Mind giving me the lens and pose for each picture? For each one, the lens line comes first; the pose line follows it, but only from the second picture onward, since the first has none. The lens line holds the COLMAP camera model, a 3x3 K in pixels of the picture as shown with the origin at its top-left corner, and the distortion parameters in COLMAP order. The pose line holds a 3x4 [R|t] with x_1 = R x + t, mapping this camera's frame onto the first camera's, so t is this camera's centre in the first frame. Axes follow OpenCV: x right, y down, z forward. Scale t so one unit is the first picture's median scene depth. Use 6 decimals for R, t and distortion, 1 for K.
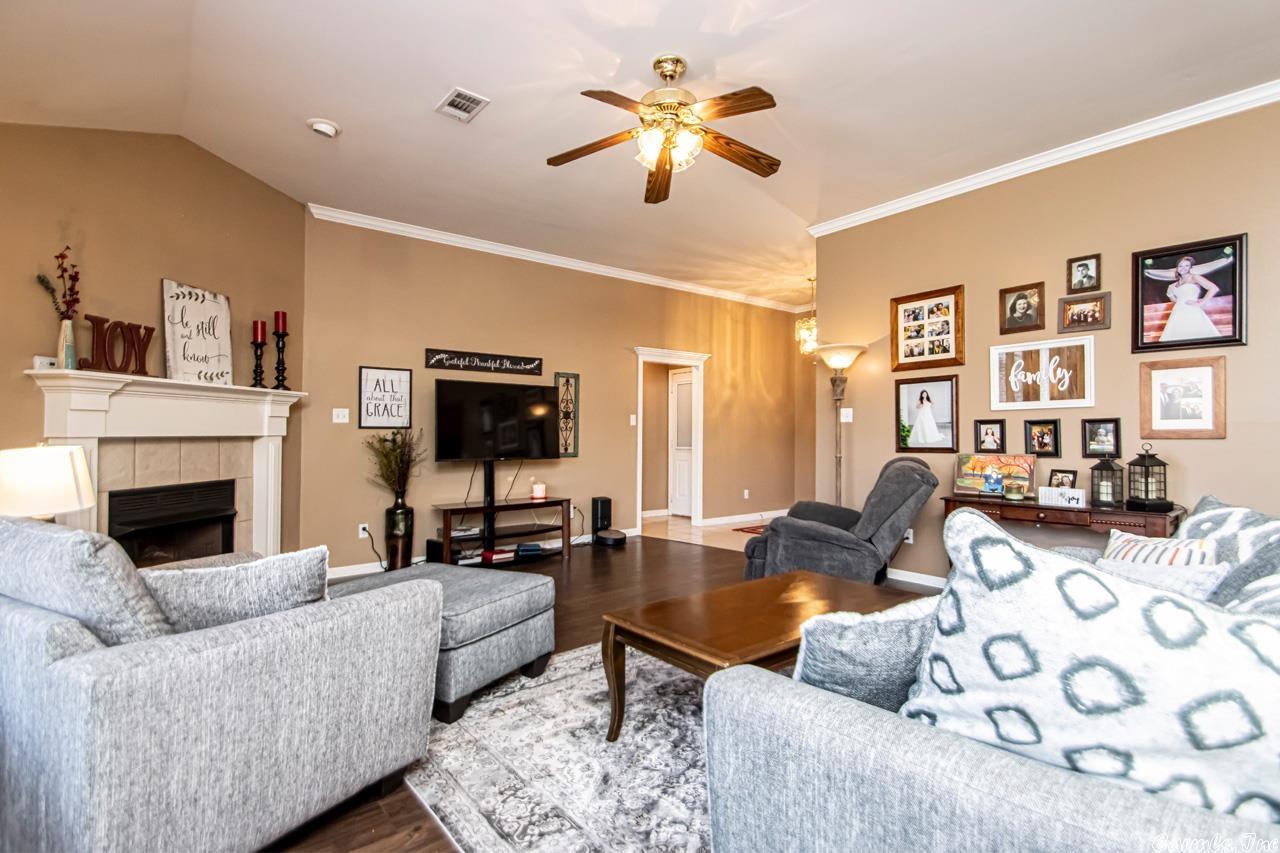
lens RADIAL K [[590.8, 0, 633.5], [0, 590.8, 420.8], [0, 0, 1]] dist [0.012453, -0.008534]
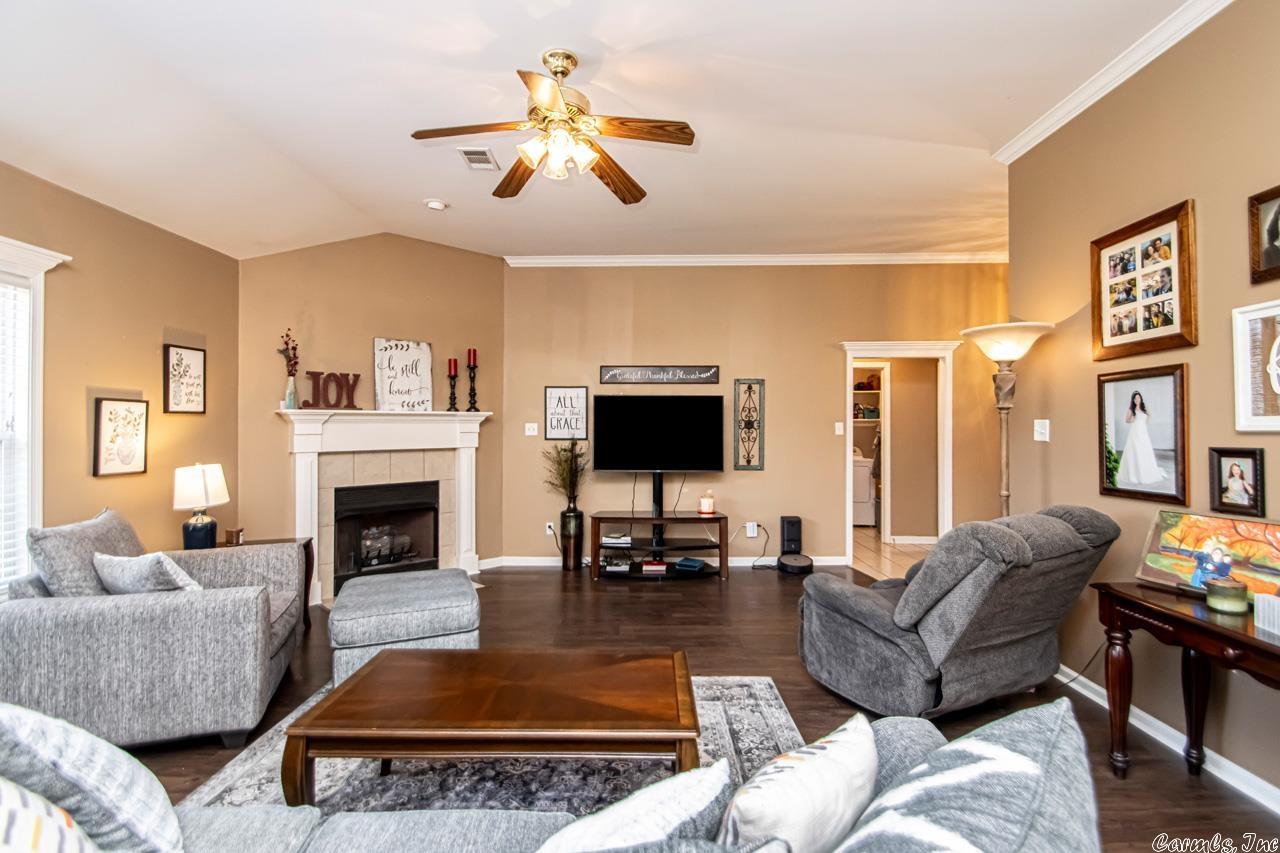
lens RADIAL K [[590.8, 0, 642.0], [0, 590.8, 416.3], [0, 0, 1]] dist [0.012453, -0.008534]
pose [[0.777528, -0.011995, -0.628734, 0.483975], [0.014684, 0.999892, -0.000917, -0.034617], [0.628677, -0.008519, 0.777620, 0.245379]]
